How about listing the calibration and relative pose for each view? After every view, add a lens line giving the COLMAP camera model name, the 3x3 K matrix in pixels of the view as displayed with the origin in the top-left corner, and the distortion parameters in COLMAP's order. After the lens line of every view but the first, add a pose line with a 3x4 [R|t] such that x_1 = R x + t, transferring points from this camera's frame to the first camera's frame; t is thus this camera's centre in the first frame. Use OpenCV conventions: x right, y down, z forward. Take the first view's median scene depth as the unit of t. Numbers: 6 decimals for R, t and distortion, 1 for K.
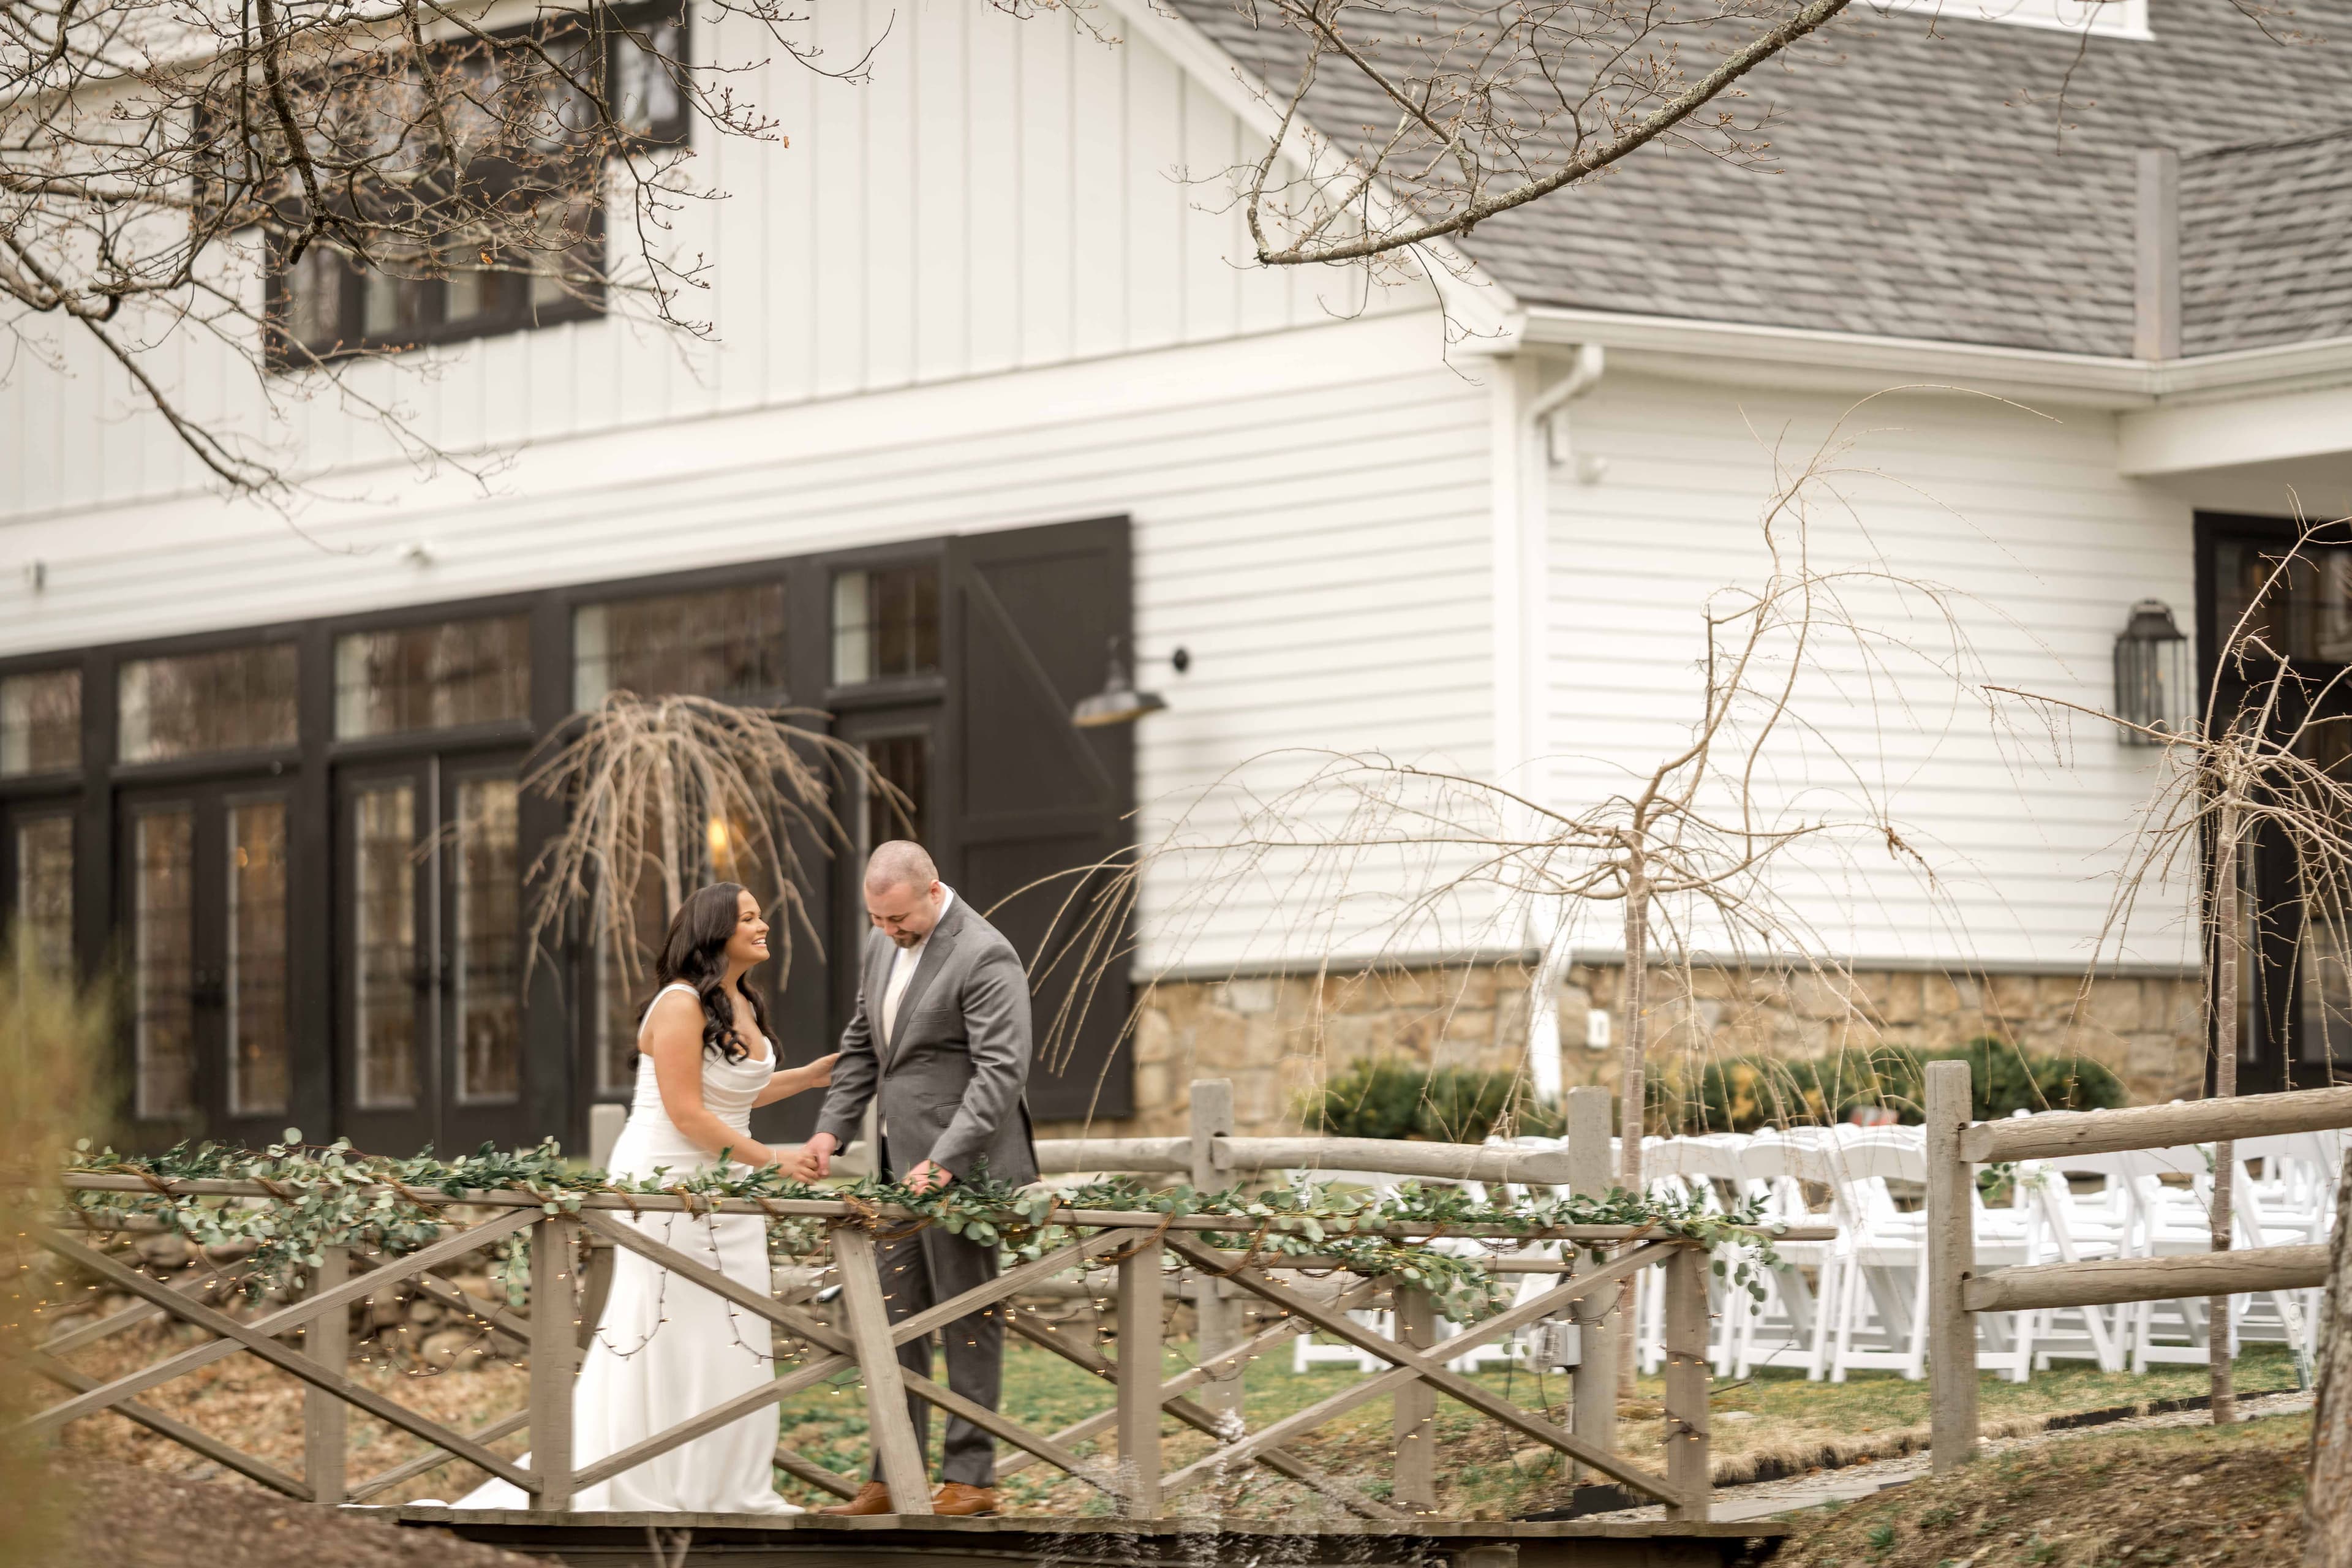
lens RADIAL K [[9337.2, 0, 1293.2], [0, 9337.2, 778.2], [0, 0, 1]] dist [0.033572, -0.232212]
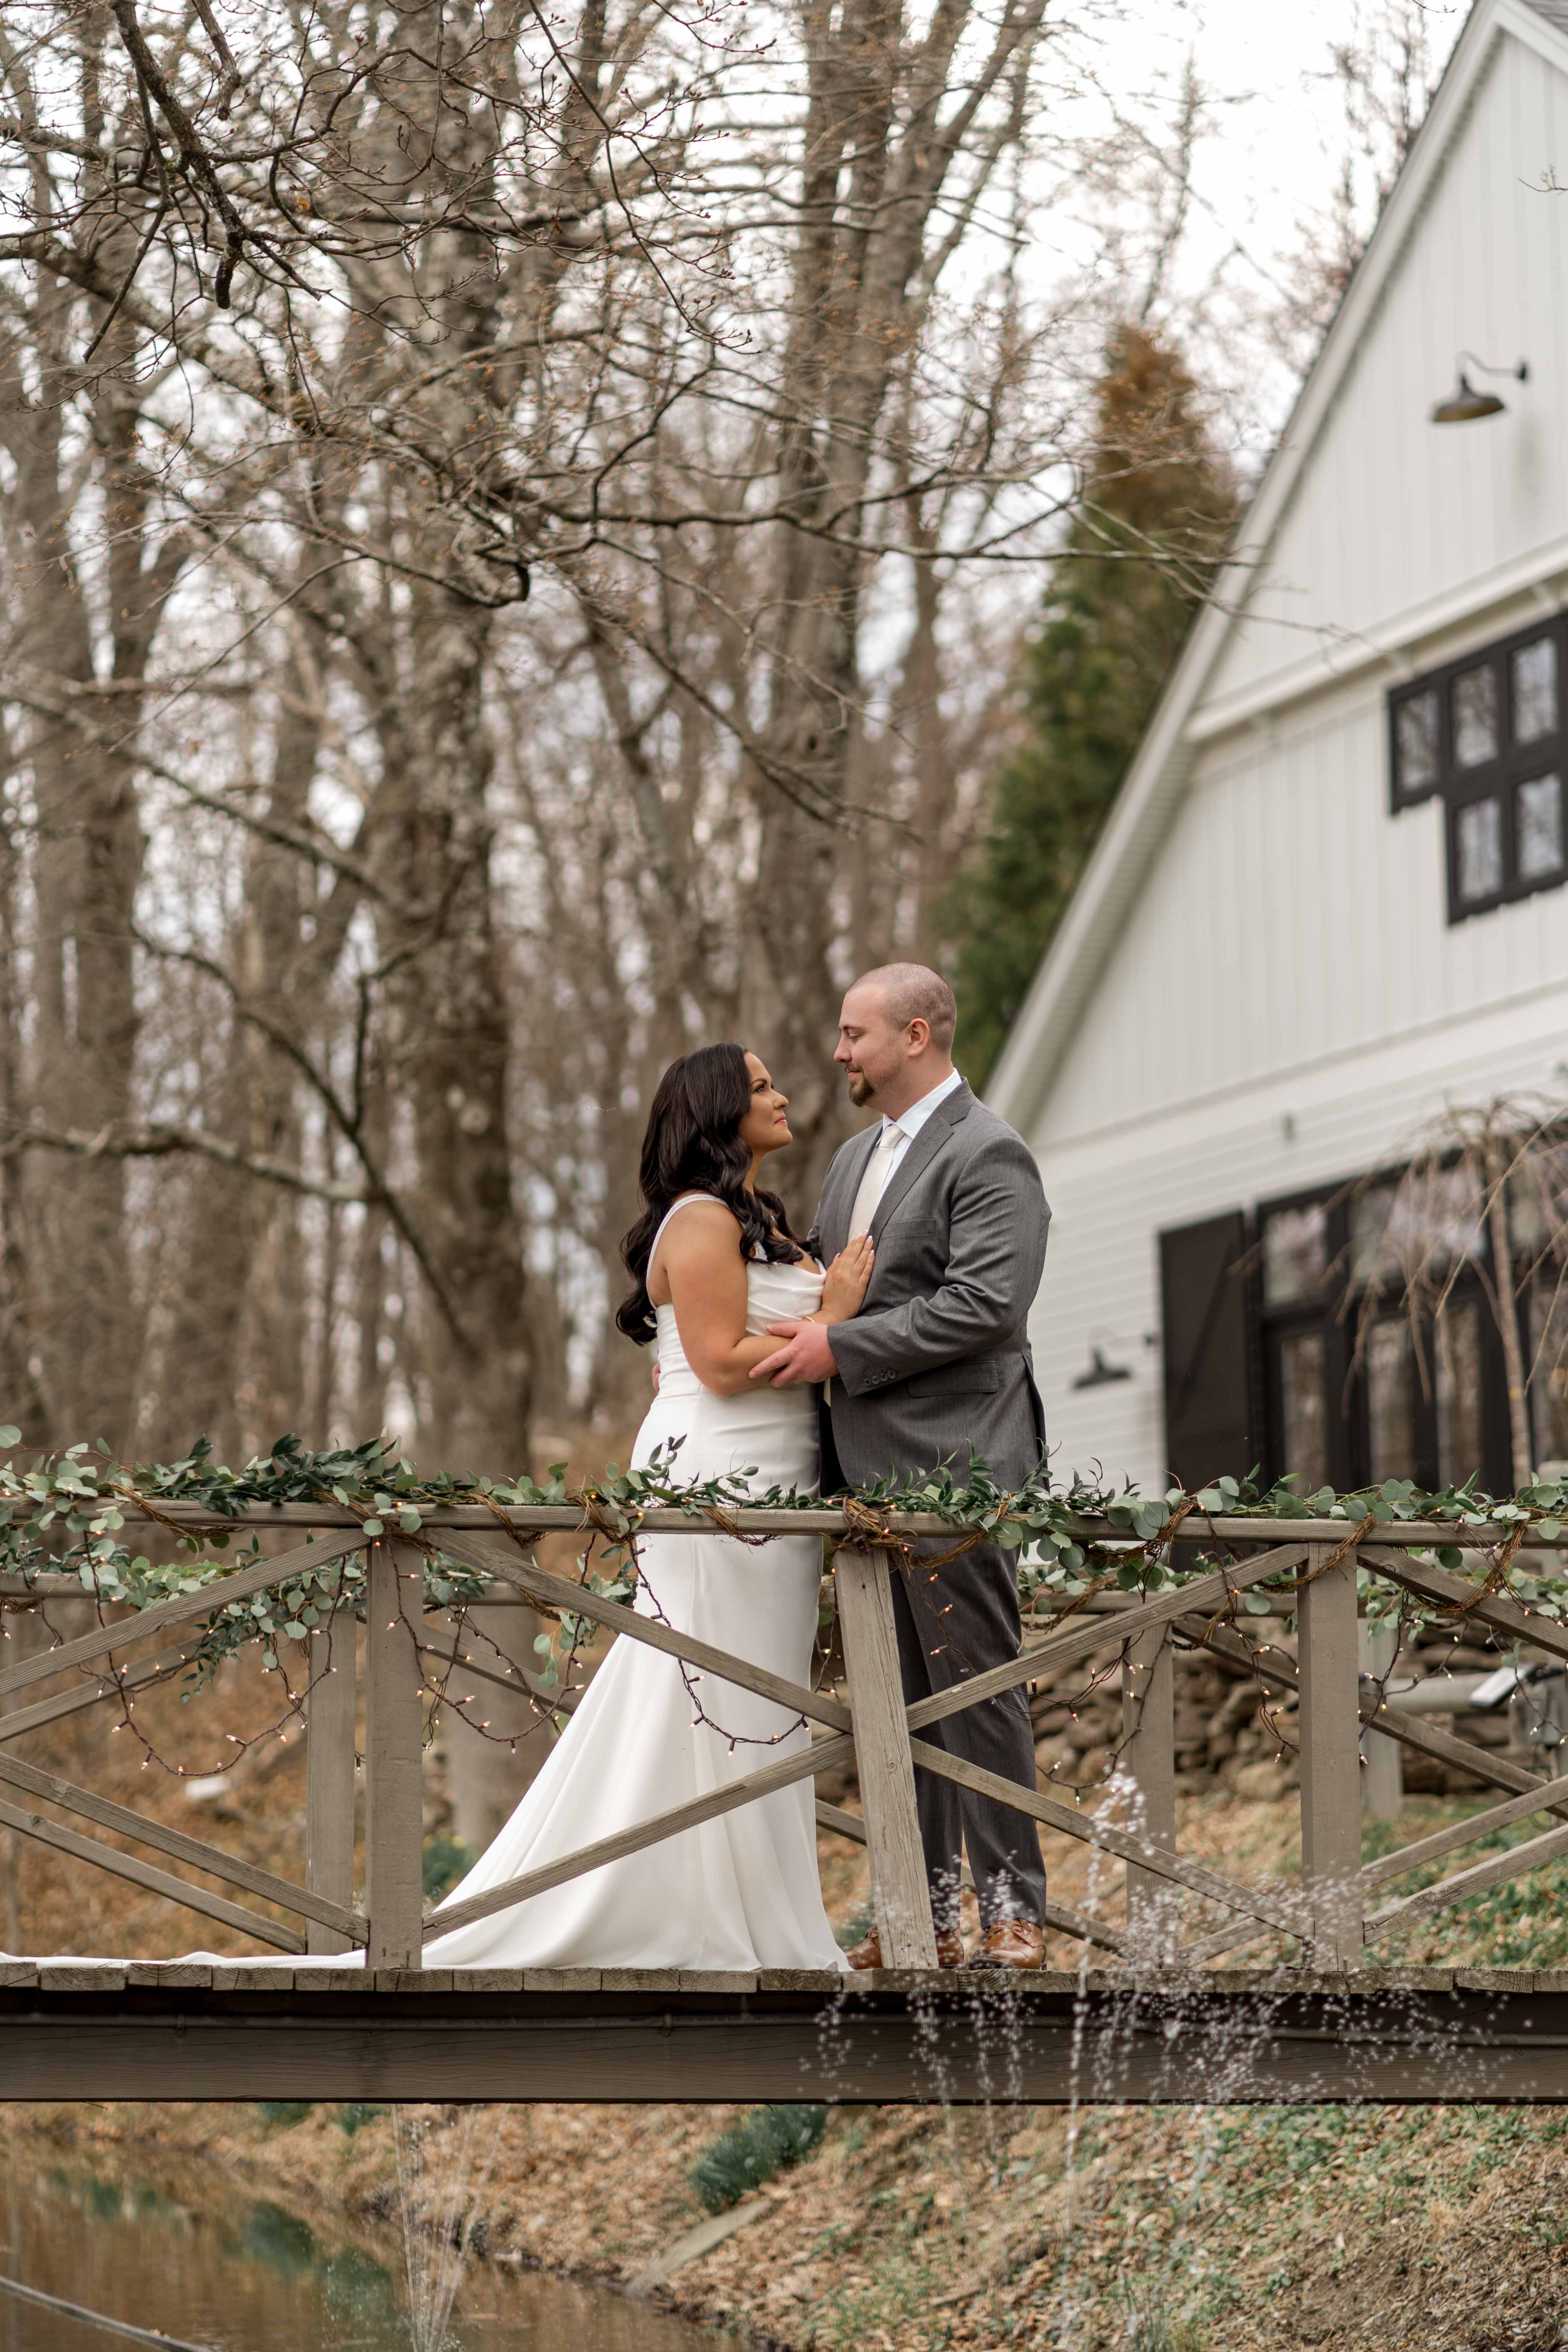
lens RADIAL K [[6014.3, 0, 784.0], [0, 6014.3, 1176.0], [0, 0, 1]] dist [-0.012567, 0.643390]
pose [[0.943936, -0.053027, -0.325842, 0.063991], [0.037245, 0.997820, -0.054487, 0.030619], [0.328021, 0.039297, 0.943853, 0.397243]]
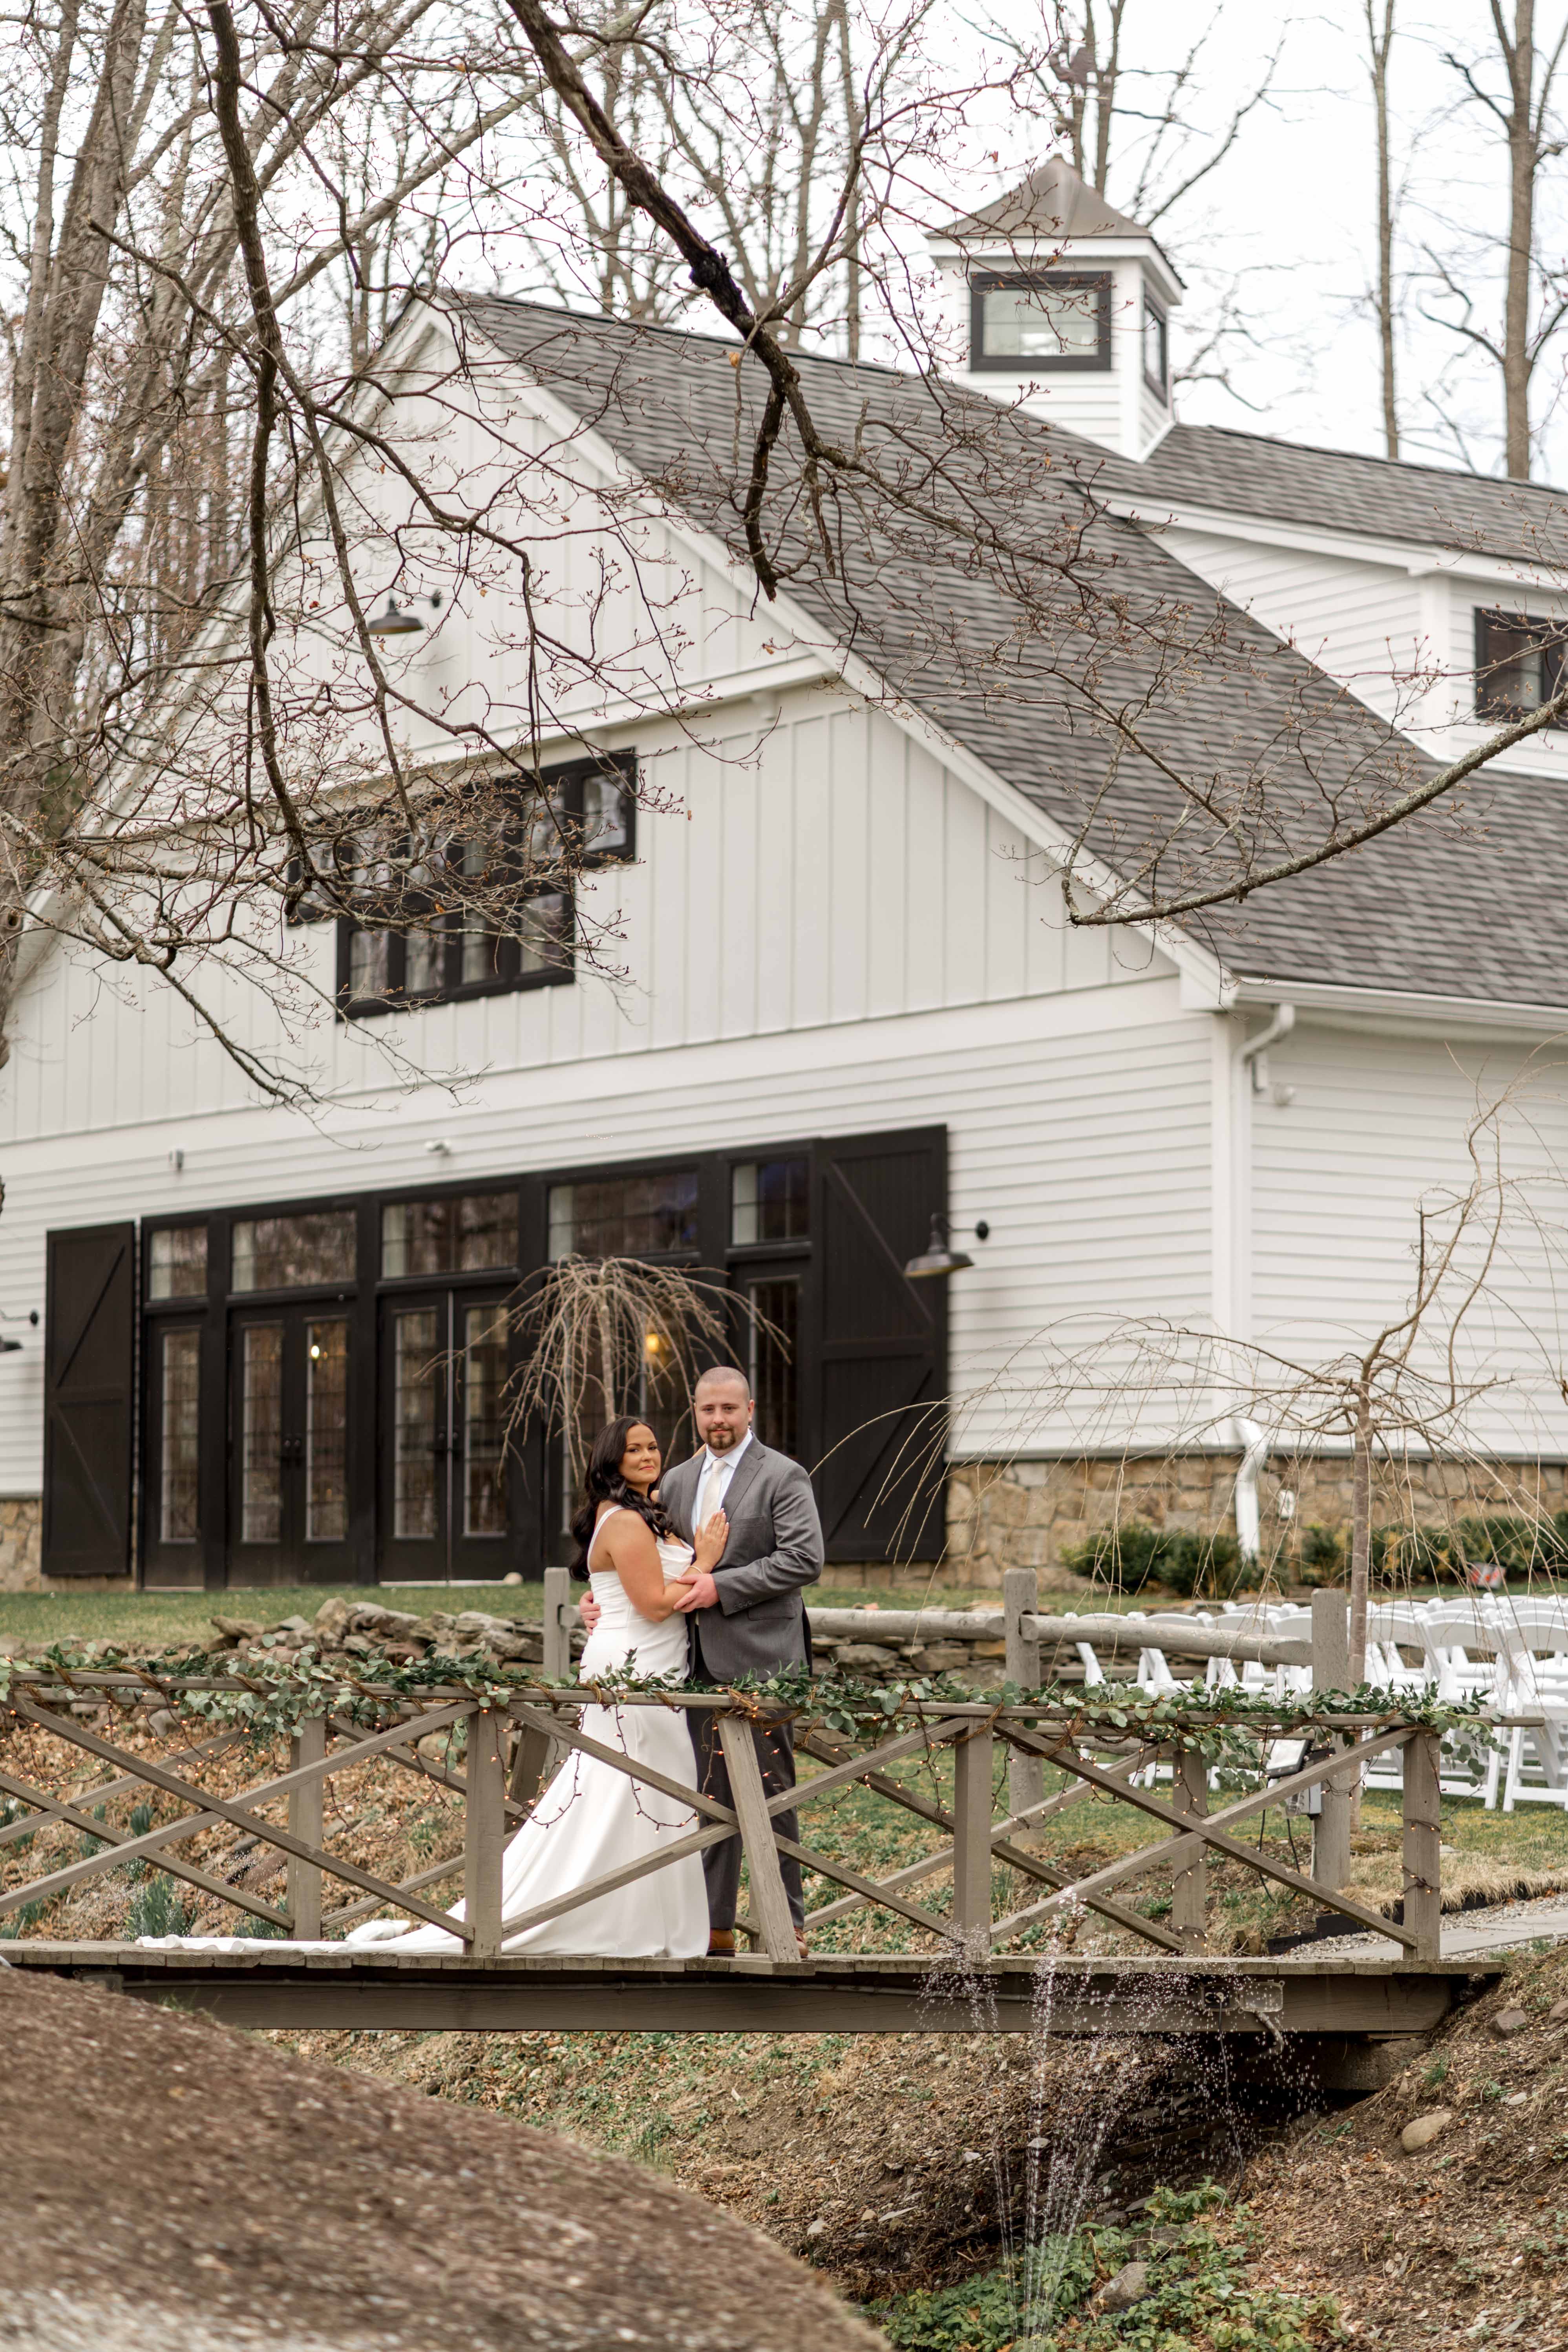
lens RADIAL K [[5679.4, 0, 784.0], [0, 5679.4, 1176.0], [0, 0, 1]] dist [0.020625, -0.261263]
pose [[0.999100, 0.009546, -0.041323, -0.007888], [-0.010332, 0.999769, -0.018868, -0.005299], [0.041133, 0.019278, 0.998968, 0.184409]]
